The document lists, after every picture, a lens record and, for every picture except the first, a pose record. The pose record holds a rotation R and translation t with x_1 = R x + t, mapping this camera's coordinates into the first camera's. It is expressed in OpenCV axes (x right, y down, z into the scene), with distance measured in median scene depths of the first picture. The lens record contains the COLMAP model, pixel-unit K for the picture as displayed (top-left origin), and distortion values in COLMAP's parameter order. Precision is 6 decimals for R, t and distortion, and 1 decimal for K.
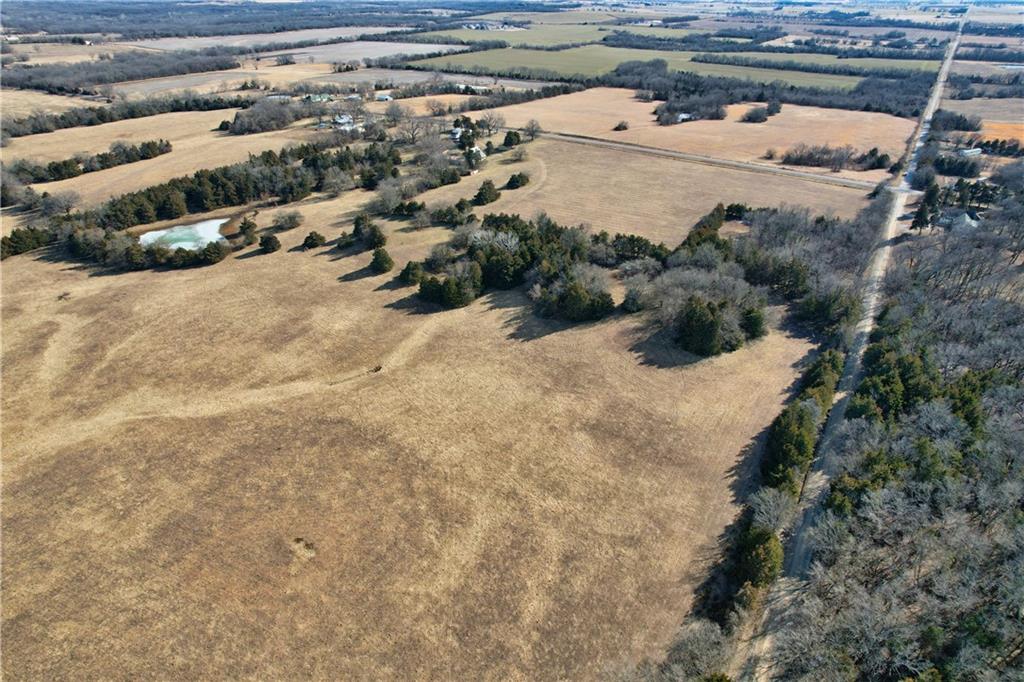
lens RADIAL K [[684.8, 0, 517.0], [0, 684.8, 335.6], [0, 0, 1]] dist [-0.079499, 0.075827]
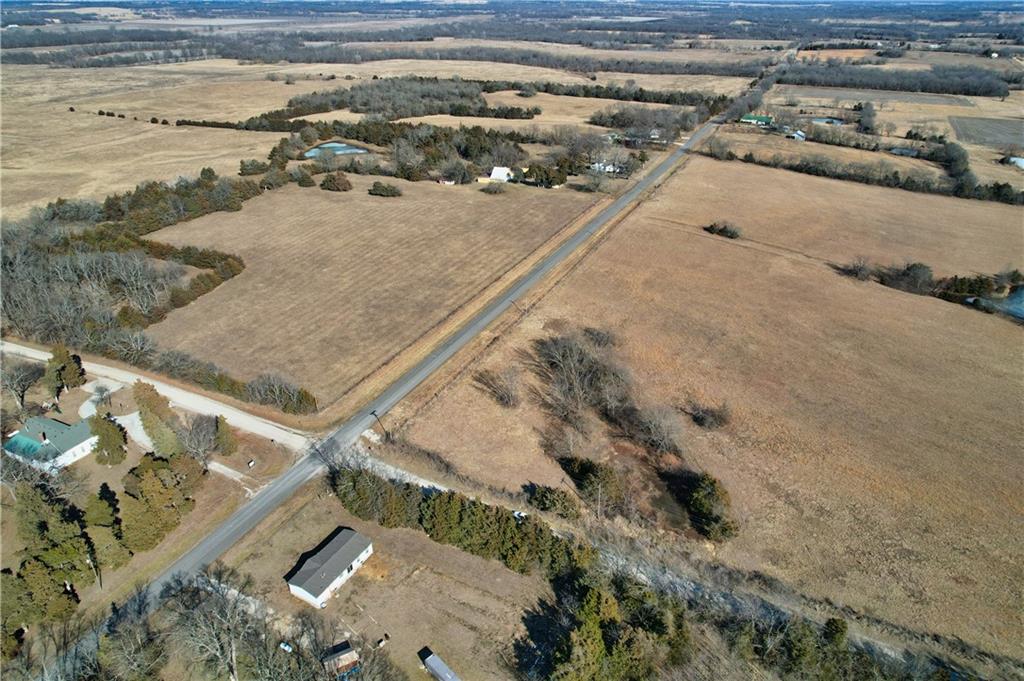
lens RADIAL K [[673.4, 0, 532.3], [0, 673.4, 341.5], [0, 0, 1]] dist [-0.067445, 0.060059]
pose [[0.109161, 0.465184, -0.878457, 0.958649], [-0.466186, 0.804480, 0.368079, -0.506874], [0.877926, 0.369345, 0.304680, 0.982913]]
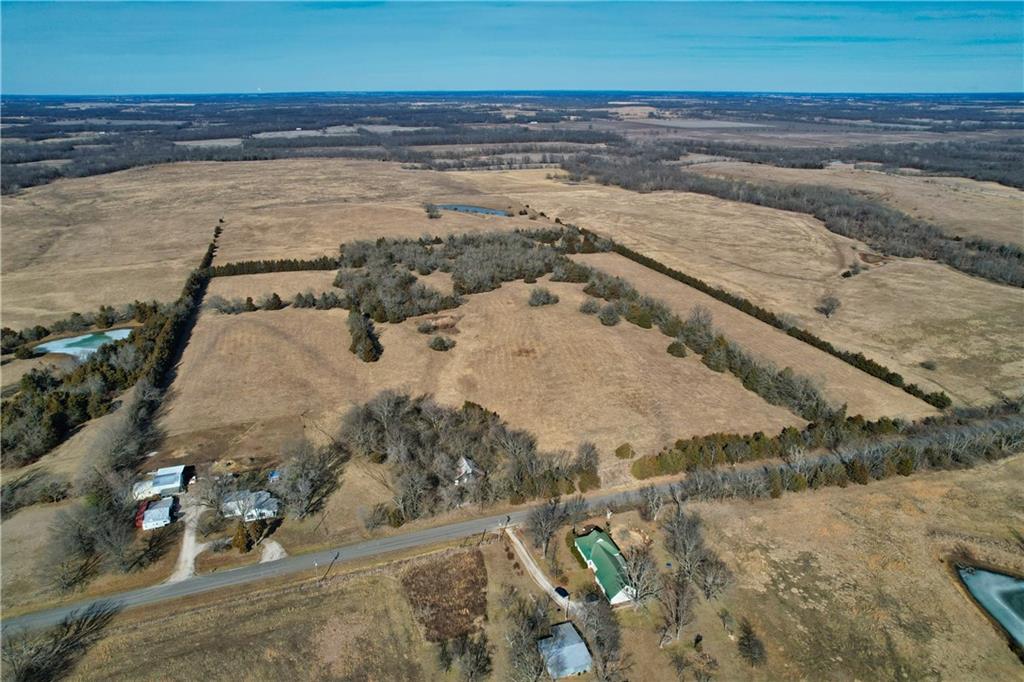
lens RADIAL K [[660.7, 0, 517.0], [0, 660.7, 338.9], [0, 0, 1]] dist [-0.076988, 0.069345]
pose [[-0.641336, 0.273668, -0.716794, -0.148931], [-0.361027, 0.716703, 0.596654, -0.977272], [0.677014, 0.641438, -0.360845, 1.702771]]
